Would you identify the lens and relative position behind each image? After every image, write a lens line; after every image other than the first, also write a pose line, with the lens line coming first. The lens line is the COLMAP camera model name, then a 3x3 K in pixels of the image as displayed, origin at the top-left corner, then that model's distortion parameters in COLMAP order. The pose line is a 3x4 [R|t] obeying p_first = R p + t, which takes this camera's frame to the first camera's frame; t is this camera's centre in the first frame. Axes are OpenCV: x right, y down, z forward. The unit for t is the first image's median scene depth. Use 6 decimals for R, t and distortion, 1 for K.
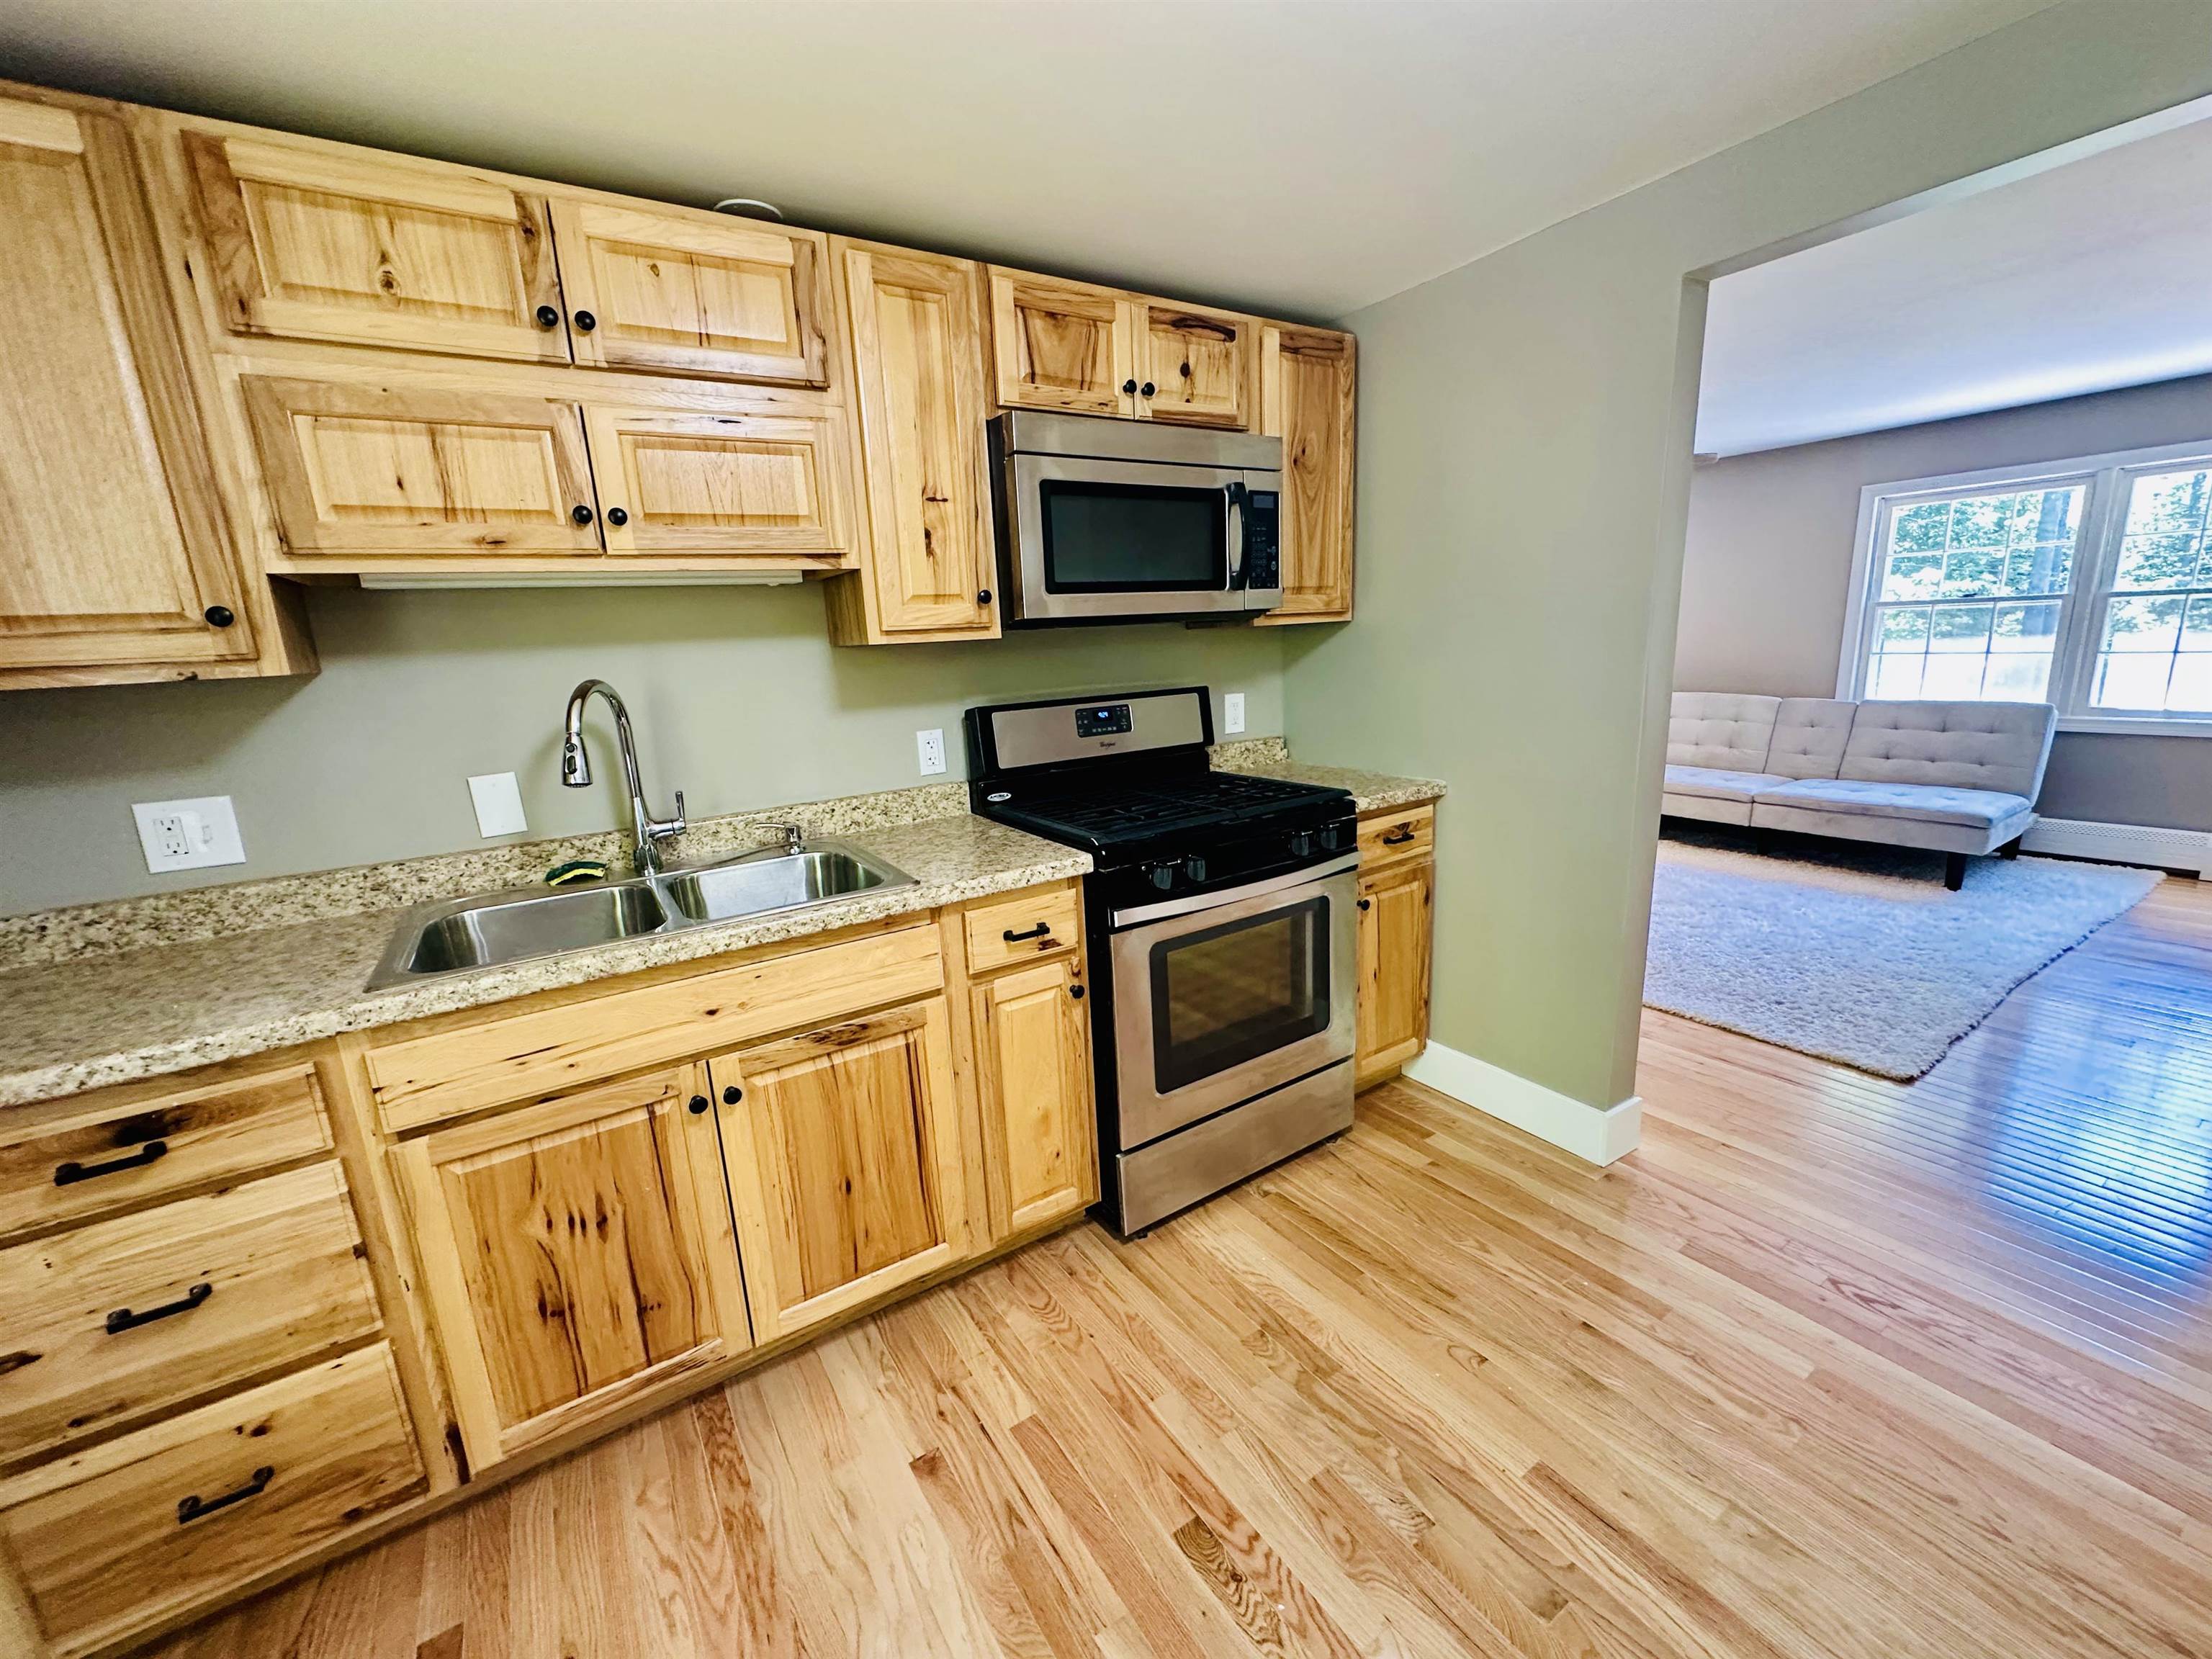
lens RADIAL K [[885.9, 0, 1105.6], [0, 885.9, 830.9], [0, 0, 1]] dist [-0.001008, 0.000046]
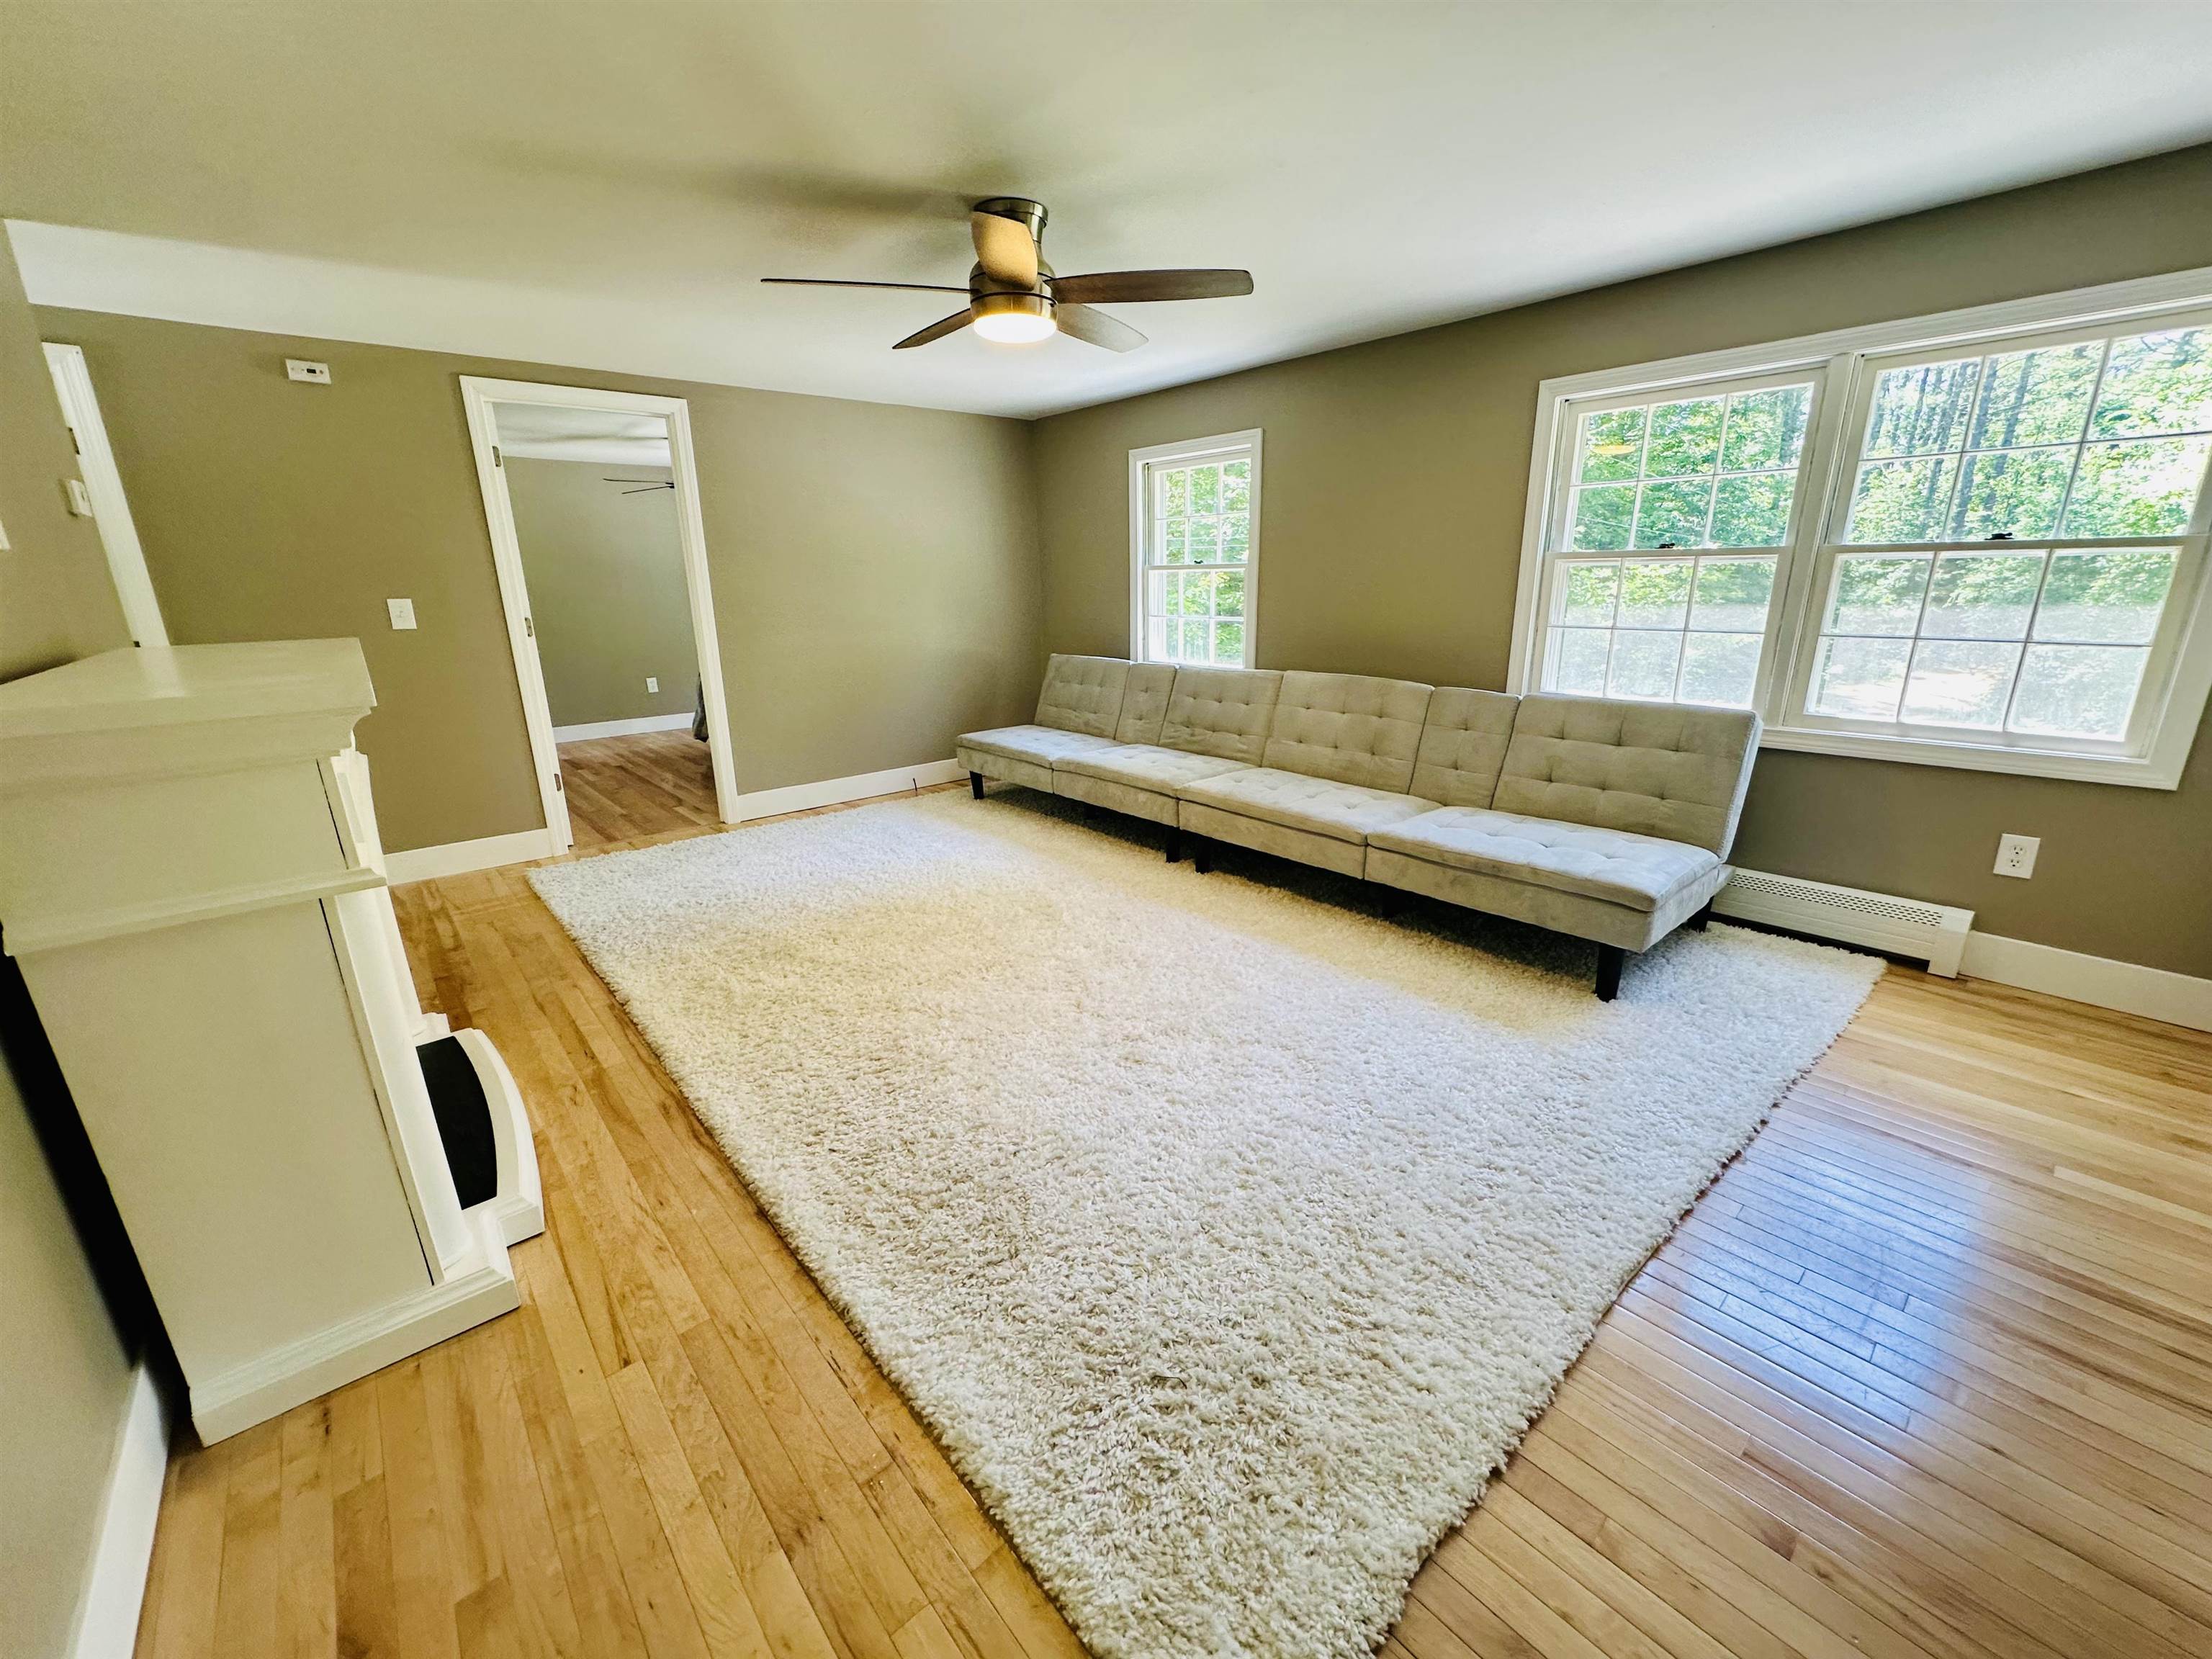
lens RADIAL K [[885.9, 0, 1103.7], [0, 885.9, 833.4], [0, 0, 1]] dist [-0.001008, 0.000046]
pose [[0.989109, -0.006523, 0.147041, 0.465201], [-0.001858, 0.998384, 0.056789, -0.085357], [-0.147174, -0.056444, 0.987499, 0.389914]]
